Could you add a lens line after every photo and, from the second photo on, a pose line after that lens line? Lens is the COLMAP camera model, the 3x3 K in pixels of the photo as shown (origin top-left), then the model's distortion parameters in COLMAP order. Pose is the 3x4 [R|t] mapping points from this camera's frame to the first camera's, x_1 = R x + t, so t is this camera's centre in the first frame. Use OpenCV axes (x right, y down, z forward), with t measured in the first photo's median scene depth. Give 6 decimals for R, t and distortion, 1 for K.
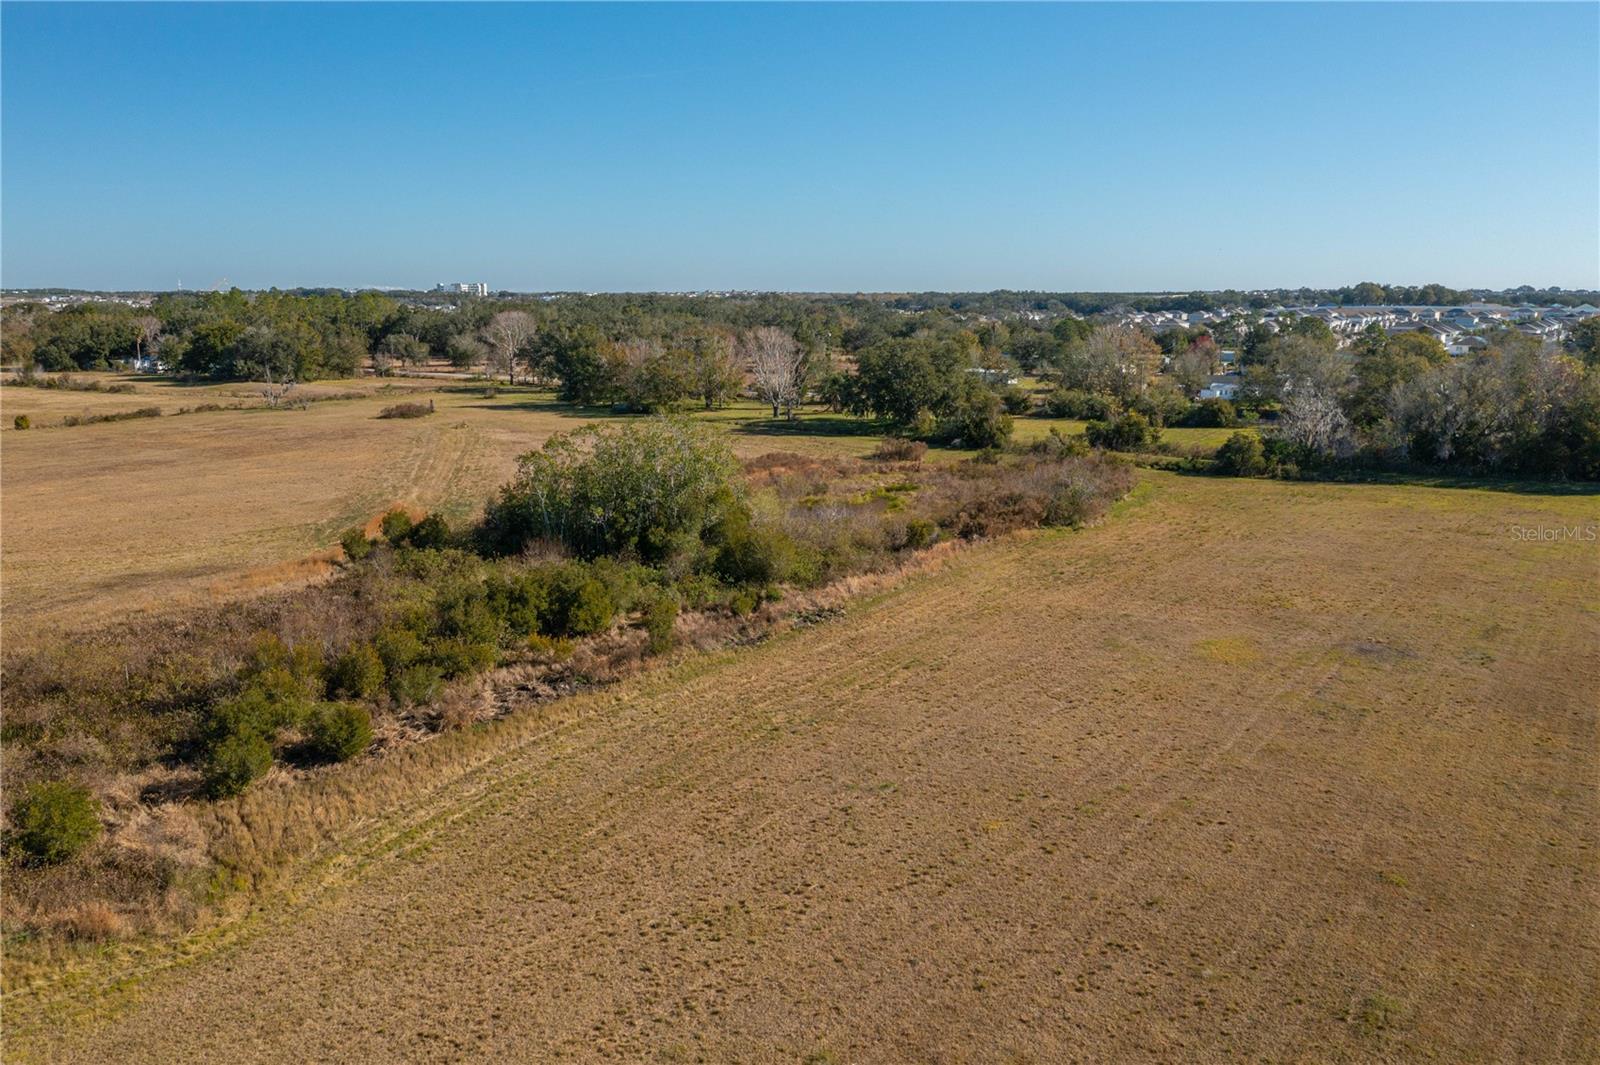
lens RADIAL K [[1265.0, 0, 808.4], [0, 1265.0, 533.6], [0, 0, 1]] dist [-0.023111, -0.004117]
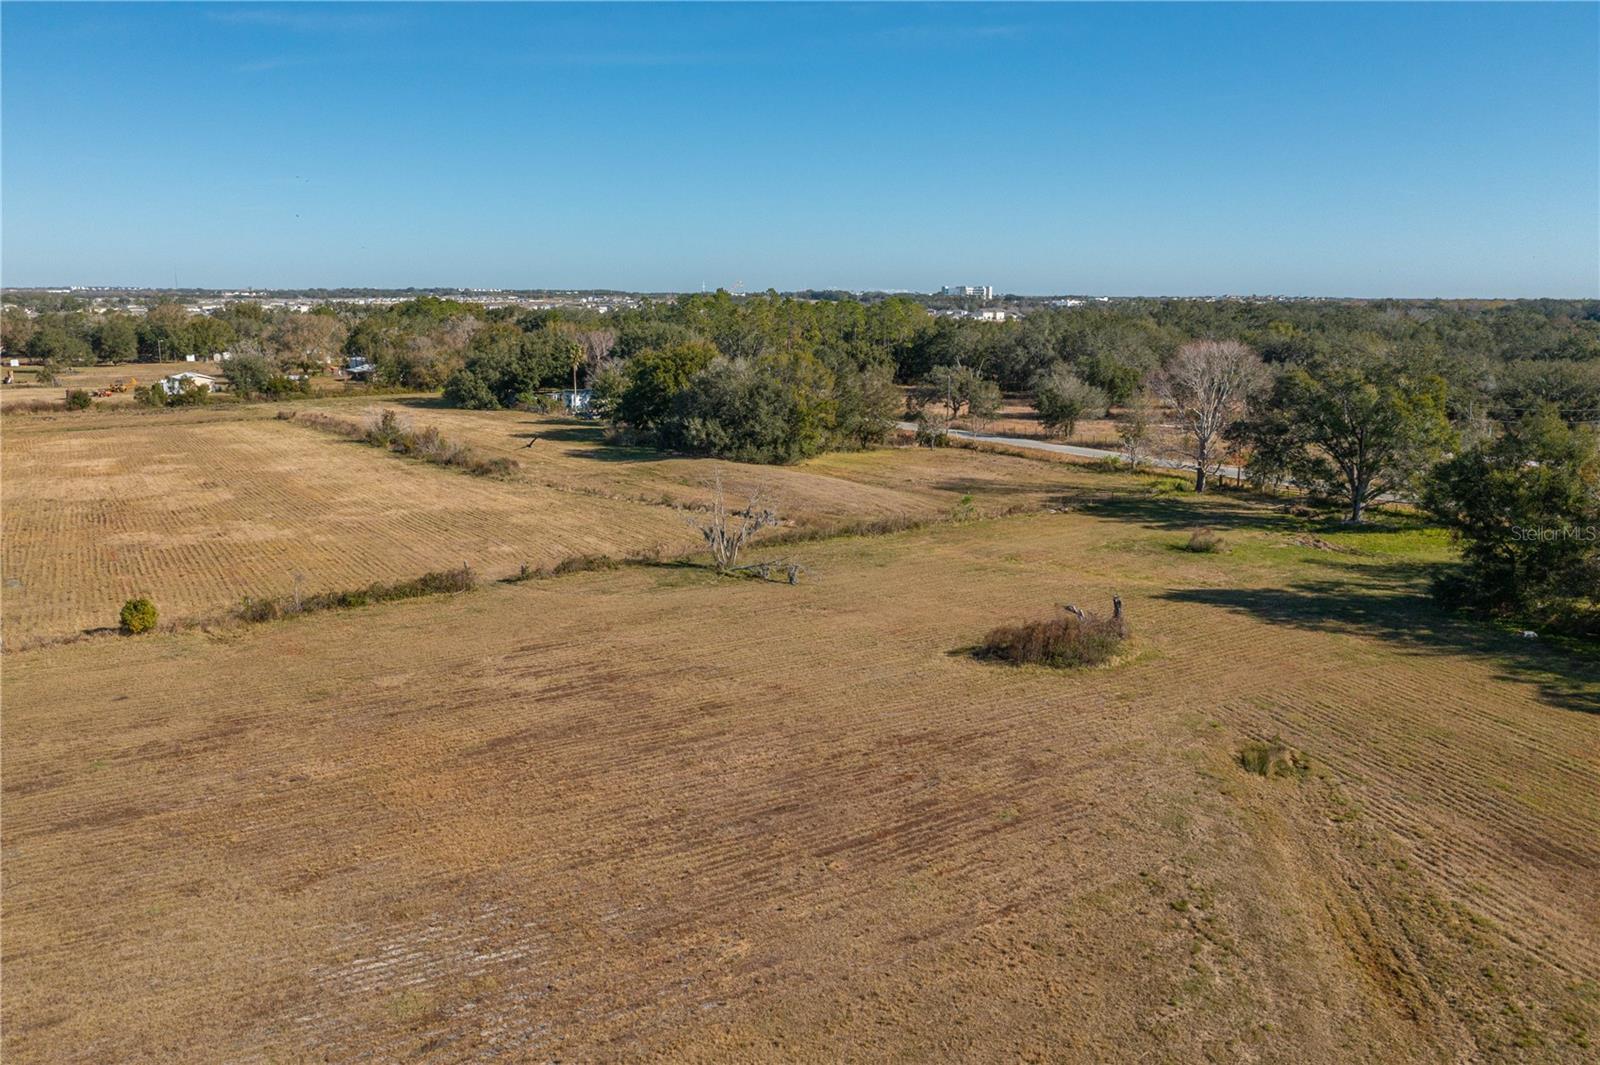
lens RADIAL K [[1265.0, 0, 808.4], [0, 1265.0, 533.6], [0, 0, 1]] dist [-0.023111, -0.004117]
pose [[0.929114, 0.069916, -0.363125, -0.178379], [-0.070882, 0.997427, 0.010681, -0.087123], [0.362937, 0.015815, 0.931679, 0.447898]]
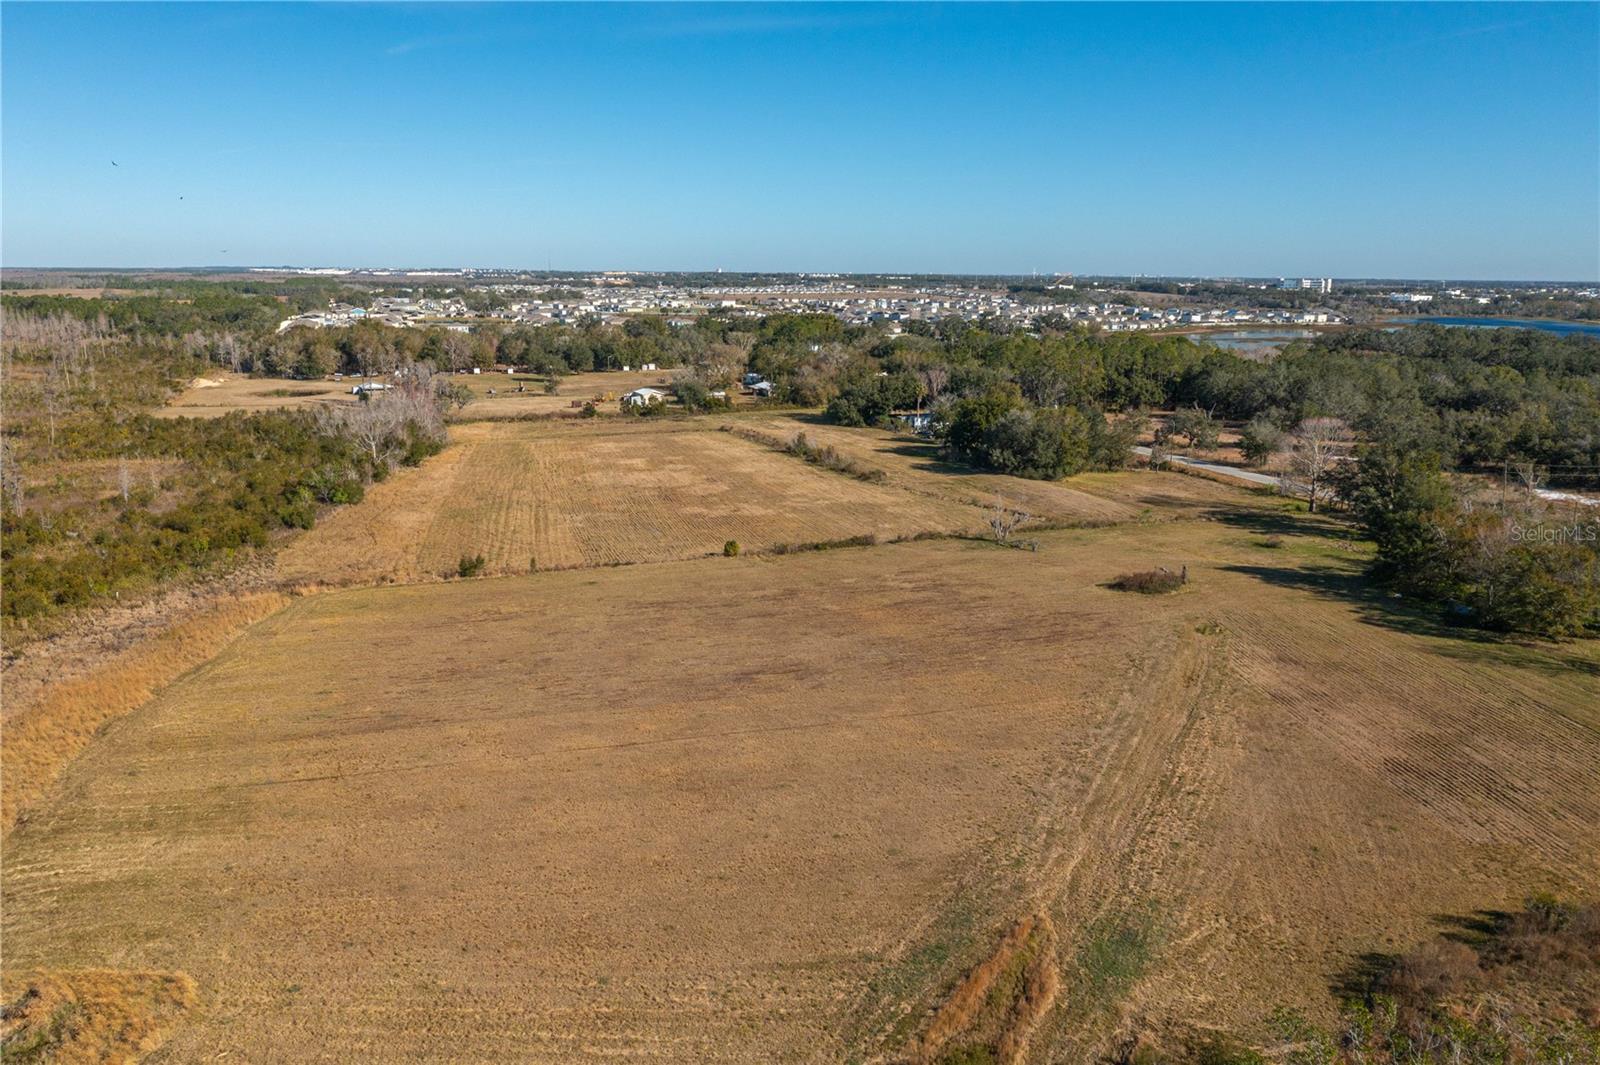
lens RADIAL K [[1265.0, 0, 808.4], [0, 1265.0, 533.6], [0, 0, 1]] dist [-0.023111, -0.004117]
pose [[0.805429, 0.121390, -0.580128, -0.031666], [-0.114110, 0.992249, 0.049198, -0.097123], [0.581604, 0.026572, 0.813038, 0.181855]]
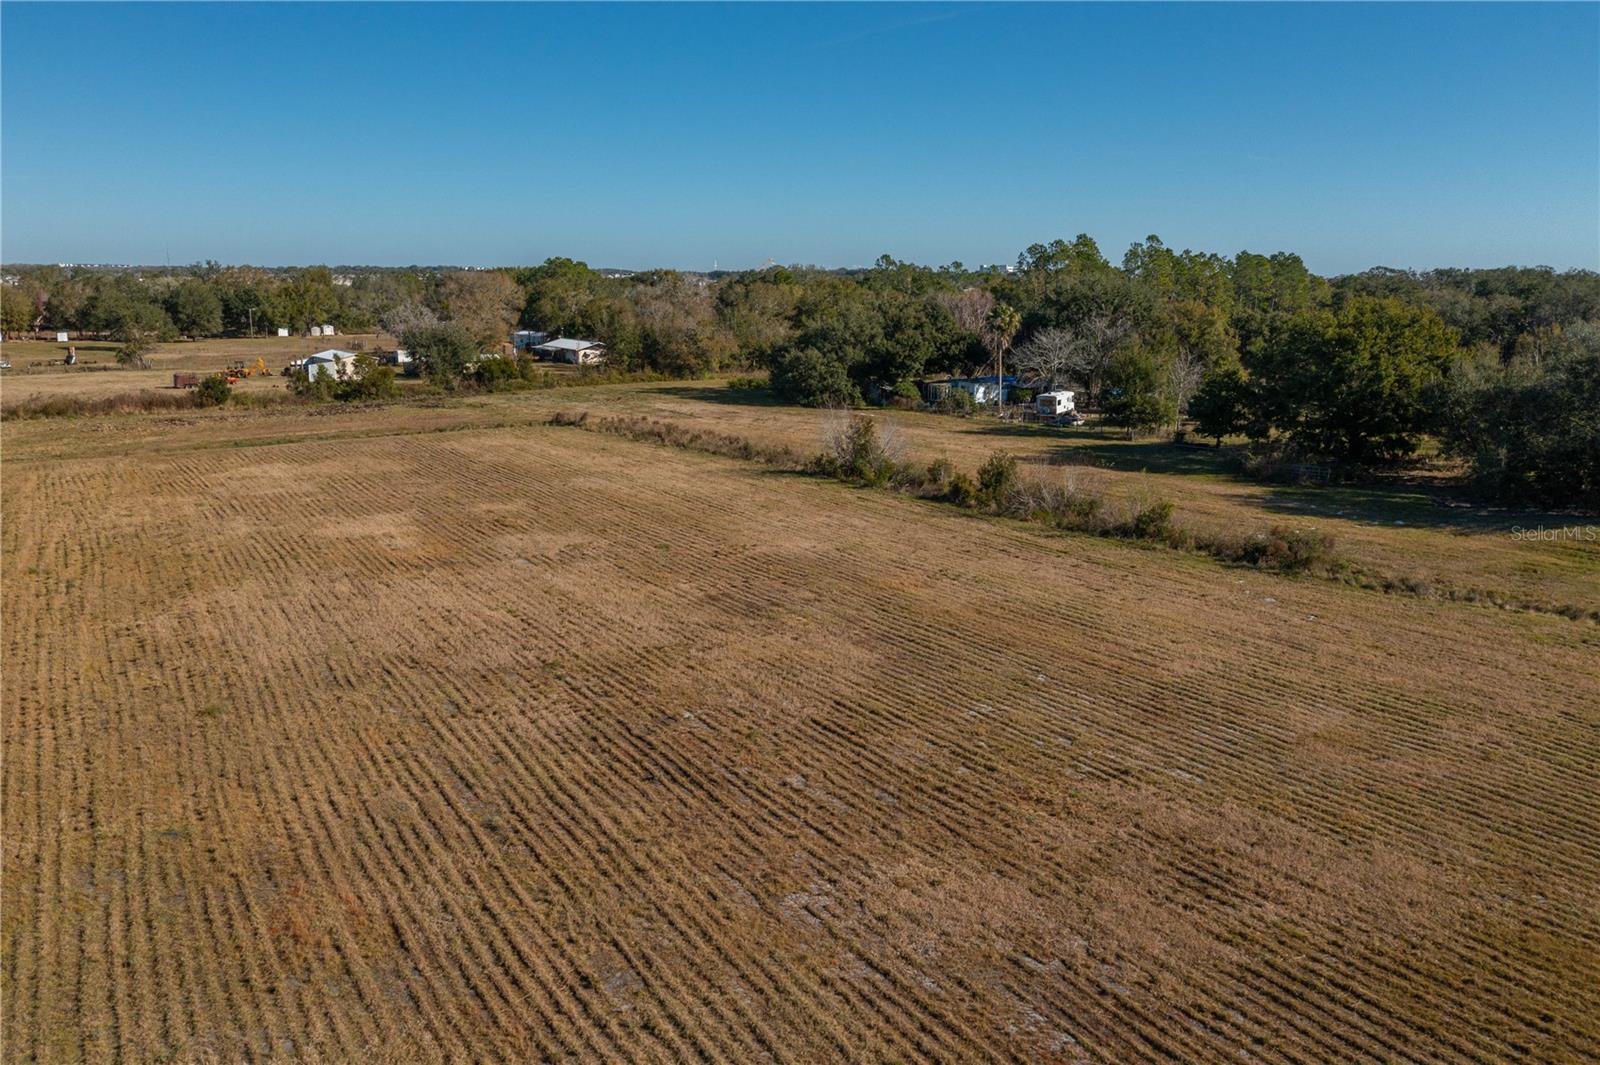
lens RADIAL K [[1265.0, 0, 808.4], [0, 1265.0, 533.6], [0, 0, 1]] dist [-0.023111, -0.004117]
pose [[0.931745, 0.076289, -0.355009, -0.471222], [-0.072349, 0.997081, 0.024381, -0.101356], [0.355832, 0.002967, 0.934545, 0.615369]]
